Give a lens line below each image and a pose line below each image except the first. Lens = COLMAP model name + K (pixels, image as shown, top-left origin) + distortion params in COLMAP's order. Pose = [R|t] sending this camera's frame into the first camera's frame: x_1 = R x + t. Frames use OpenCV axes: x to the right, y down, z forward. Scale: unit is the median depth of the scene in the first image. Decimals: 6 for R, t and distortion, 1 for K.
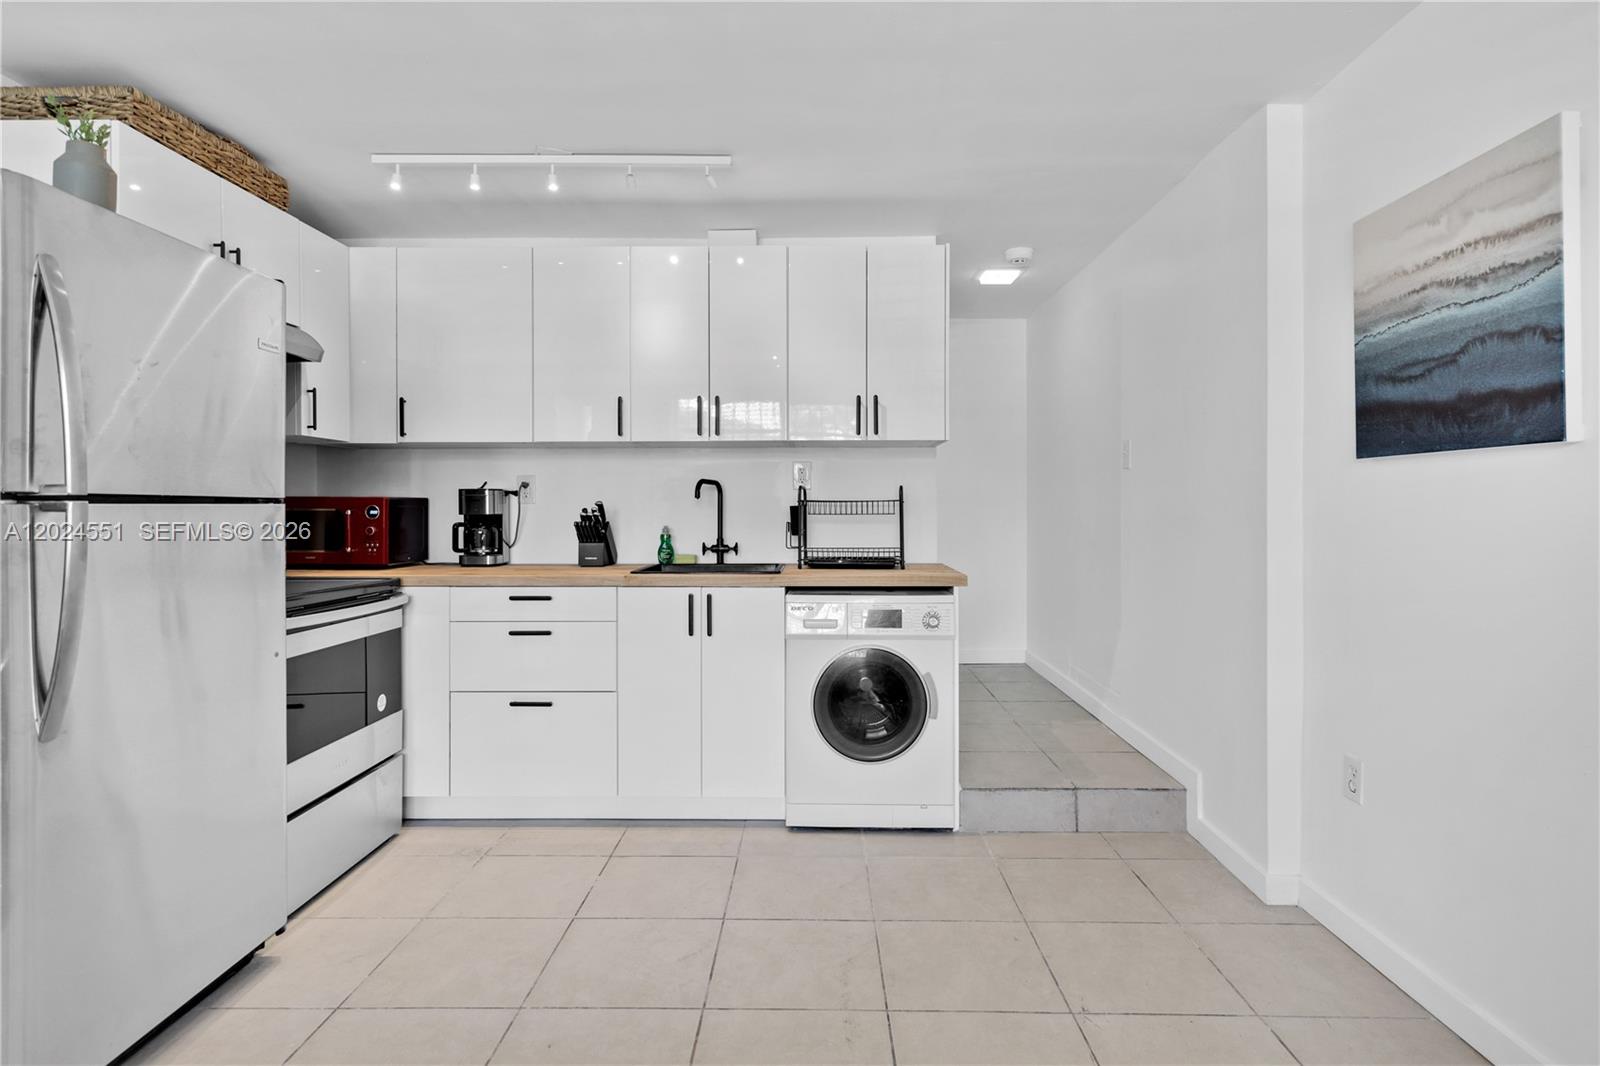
lens RADIAL K [[817.1, 0, 801.5], [0, 817.1, 504.3], [0, 0, 1]] dist [0.001836, -0.000629]
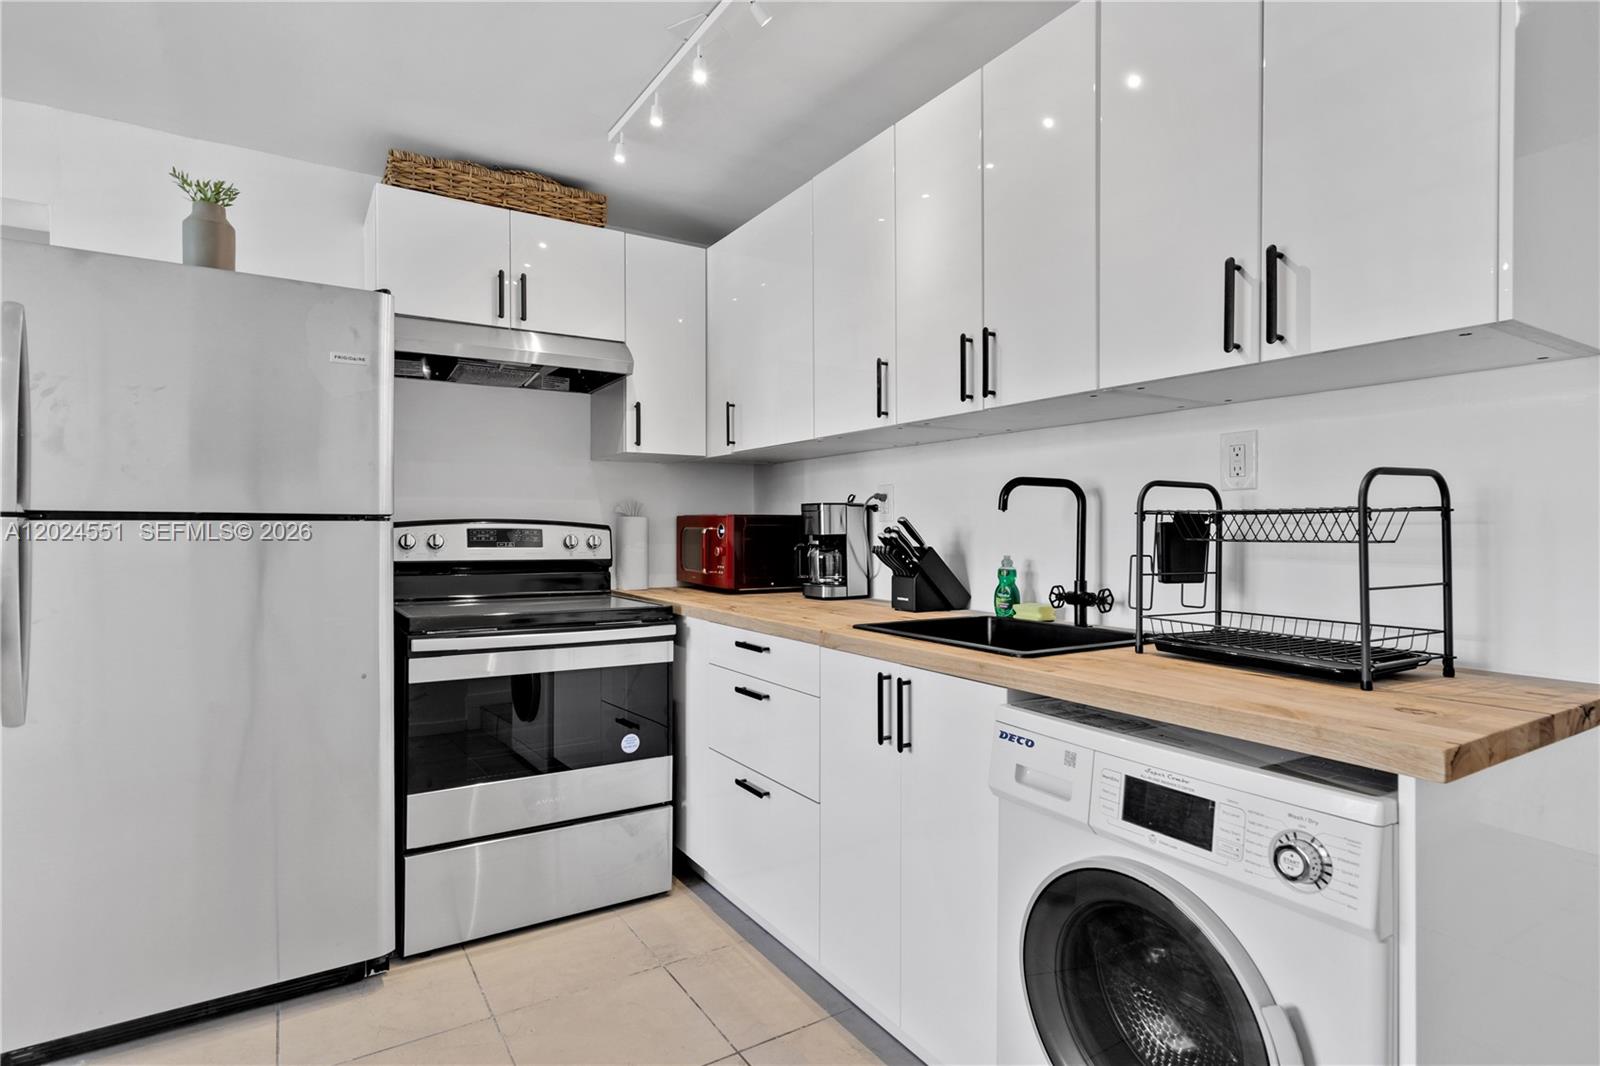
lens RADIAL K [[817.1, 0, 800.8], [0, 817.1, 531.1], [0, 0, 1]] dist [0.001836, -0.000629]
pose [[0.555689, 0.005331, -0.831373, 0.312936], [0.000620, 0.999977, 0.006827, 0.003883], [0.831390, -0.004309, 0.555672, 0.616041]]
